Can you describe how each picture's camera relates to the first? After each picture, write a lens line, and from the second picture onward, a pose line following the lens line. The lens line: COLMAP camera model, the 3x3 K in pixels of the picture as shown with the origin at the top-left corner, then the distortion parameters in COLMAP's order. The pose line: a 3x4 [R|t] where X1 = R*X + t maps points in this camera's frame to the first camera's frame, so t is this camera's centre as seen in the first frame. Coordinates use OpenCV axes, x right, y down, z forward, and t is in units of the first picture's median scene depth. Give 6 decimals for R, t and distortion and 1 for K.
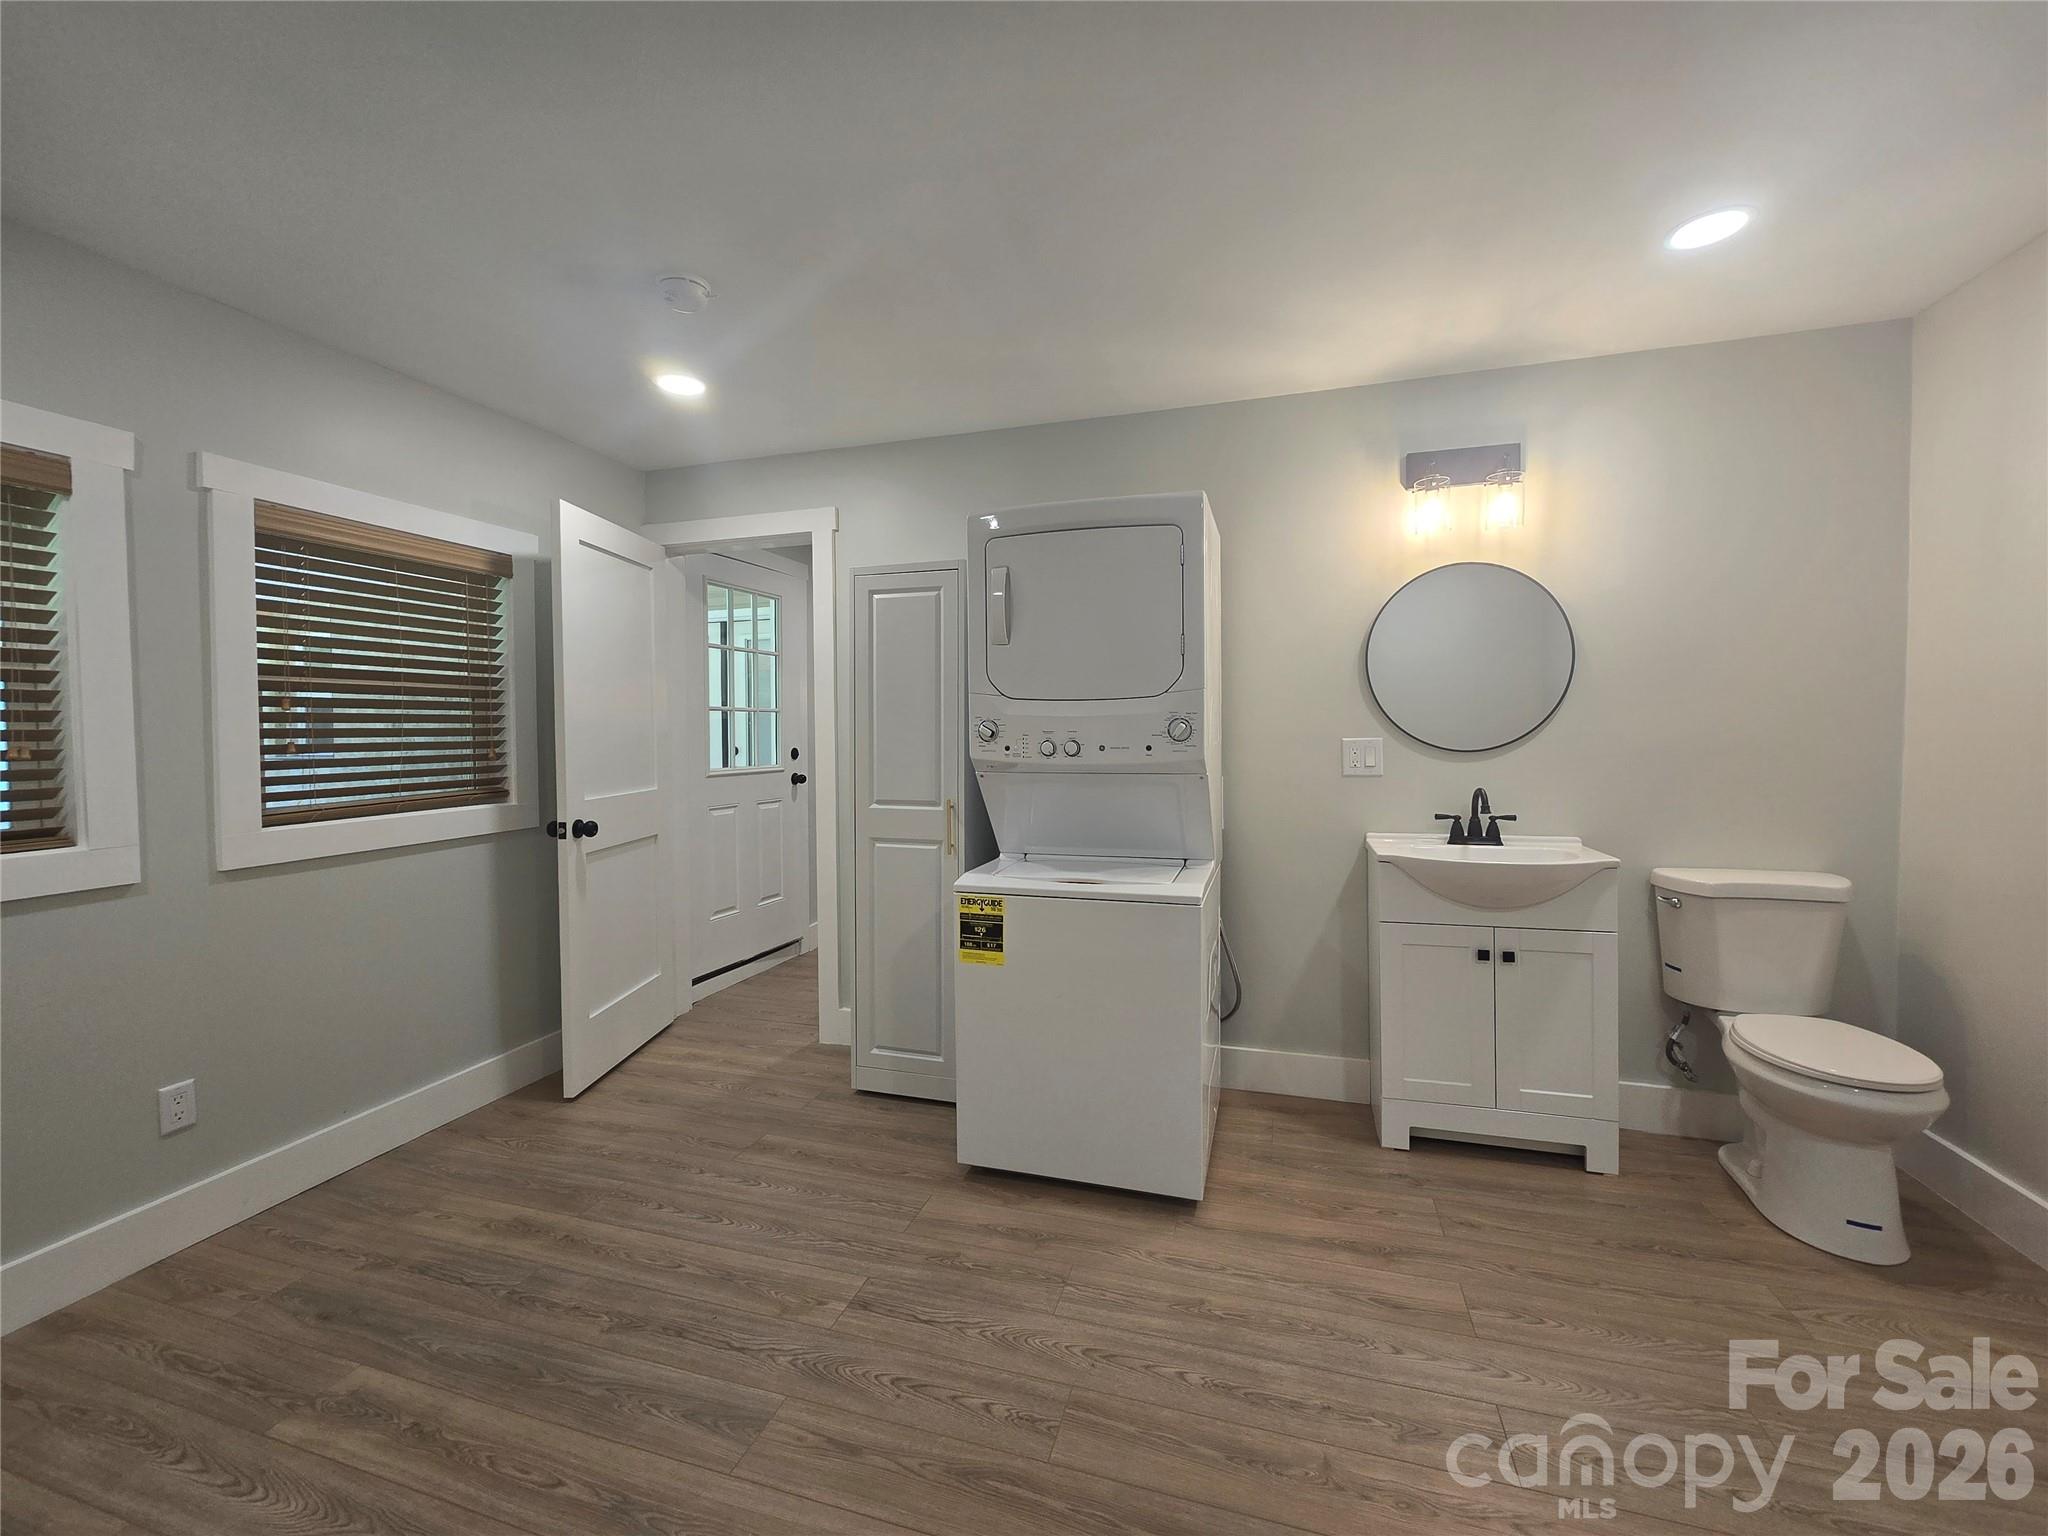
lens RADIAL K [[840.0, 0, 1024.2], [0, 840.0, 744.6], [0, 0, 1]] dist [-0.005758, 0.000662]
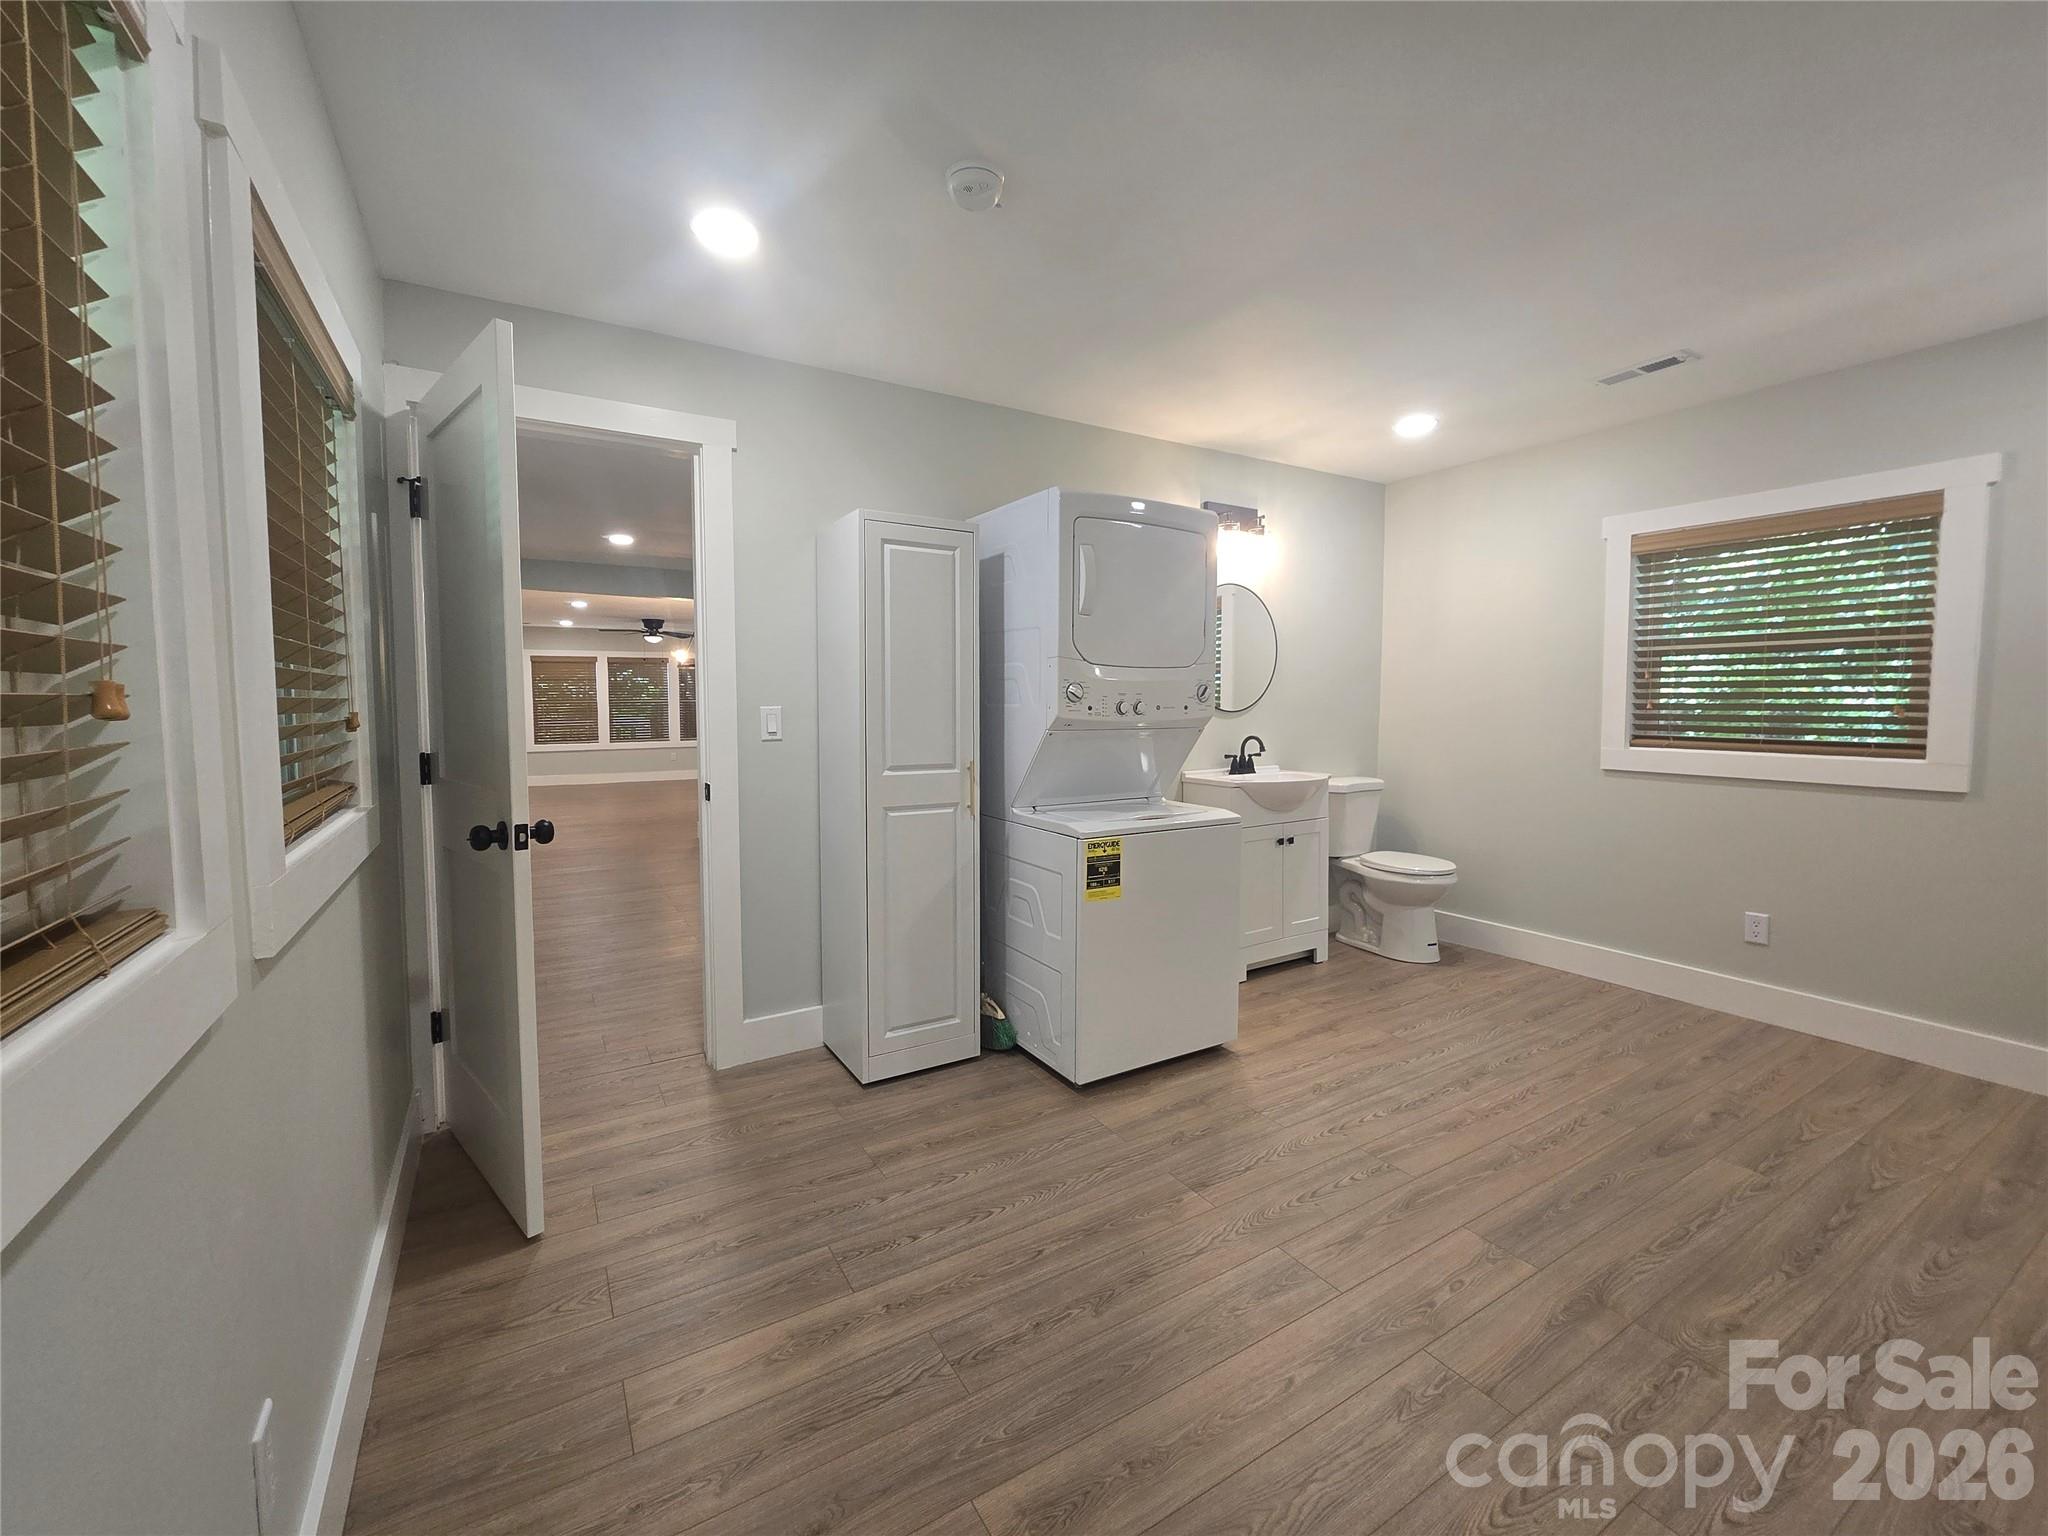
lens RADIAL K [[840.0, 0, 1024.2], [0, 840.0, 744.6], [0, 0, 1]] dist [-0.005758, 0.000662]
pose [[0.664593, -0.031431, 0.746544, -0.958262], [0.011036, 0.999419, 0.032253, 0.016470], [-0.747124, -0.013196, 0.664553, 0.336434]]
